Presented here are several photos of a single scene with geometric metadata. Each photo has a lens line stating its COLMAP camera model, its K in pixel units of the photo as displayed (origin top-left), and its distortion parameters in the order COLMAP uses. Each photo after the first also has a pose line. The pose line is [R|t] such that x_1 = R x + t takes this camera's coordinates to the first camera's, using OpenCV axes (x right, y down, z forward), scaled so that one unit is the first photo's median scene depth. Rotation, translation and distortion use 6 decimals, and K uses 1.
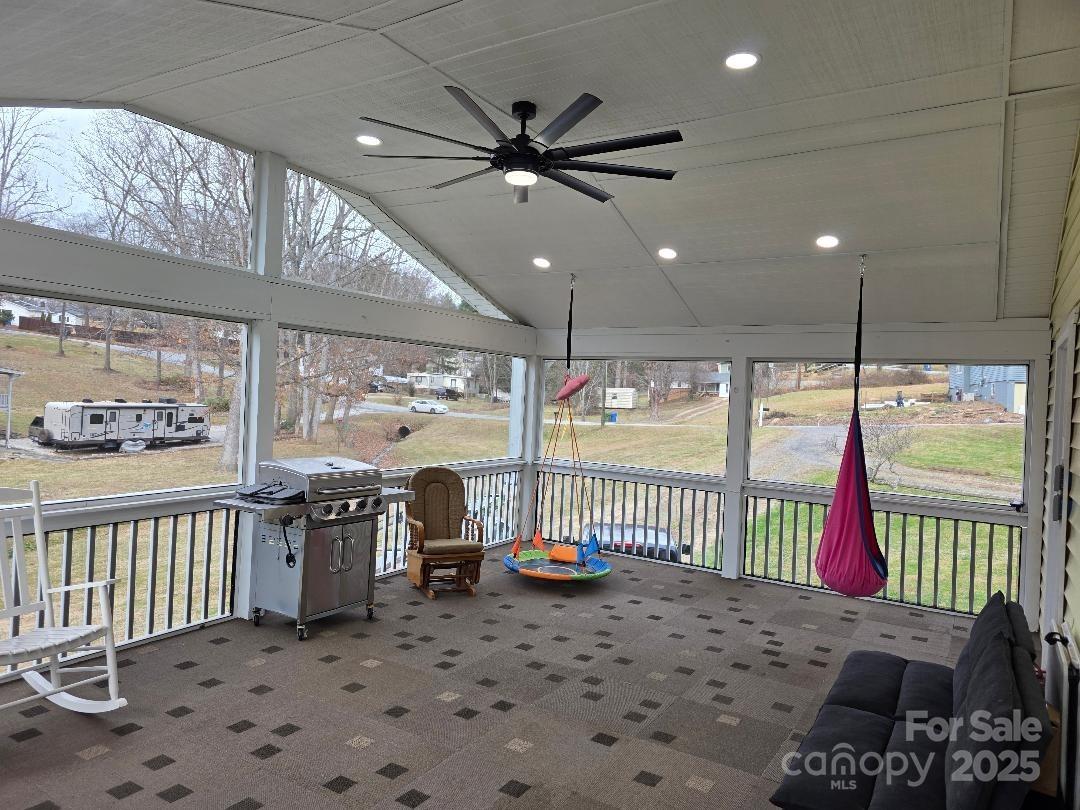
lens RADIAL K [[730.4, 0, 538.7], [0, 730.4, 400.7], [0, 0, 1]] dist [0.009429, -0.001490]
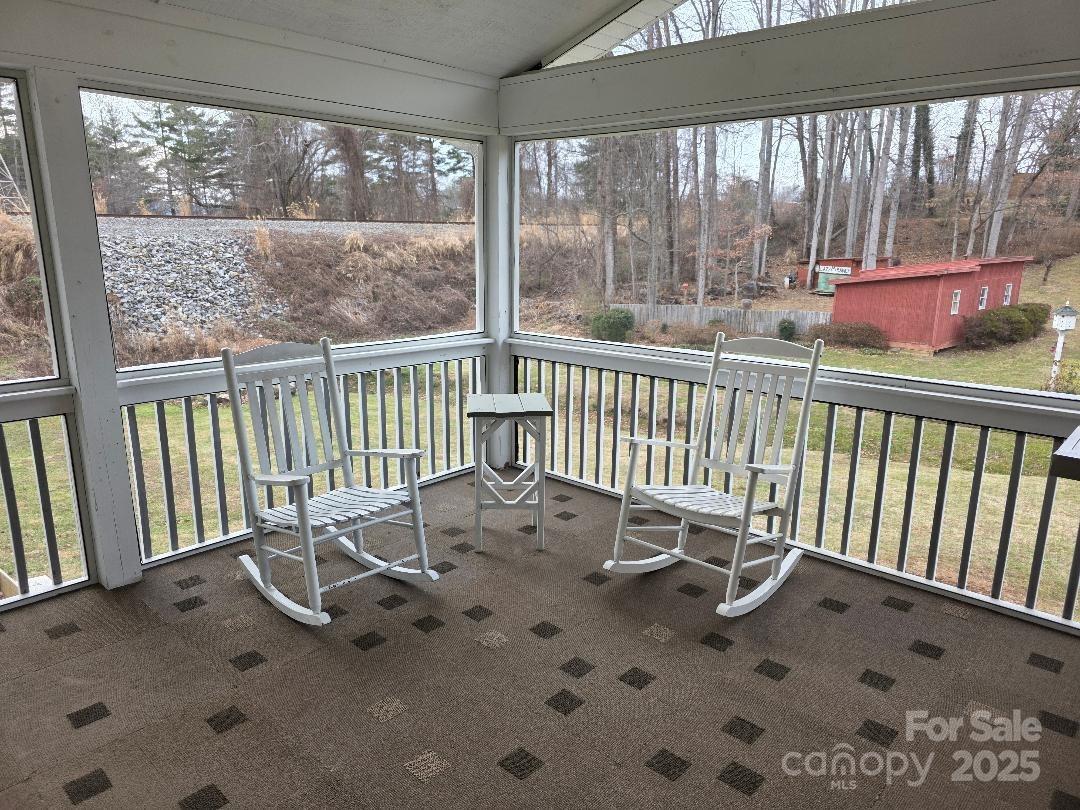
lens RADIAL K [[730.4, 0, 537.5], [0, 730.4, 408.5], [0, 0, 1]] dist [0.009429, -0.001490]
pose [[-0.185599, 0.182200, -0.965586, 0.203601], [-0.030703, 0.981104, 0.191030, 0.048870], [0.982146, 0.065101, -0.176498, 0.930472]]
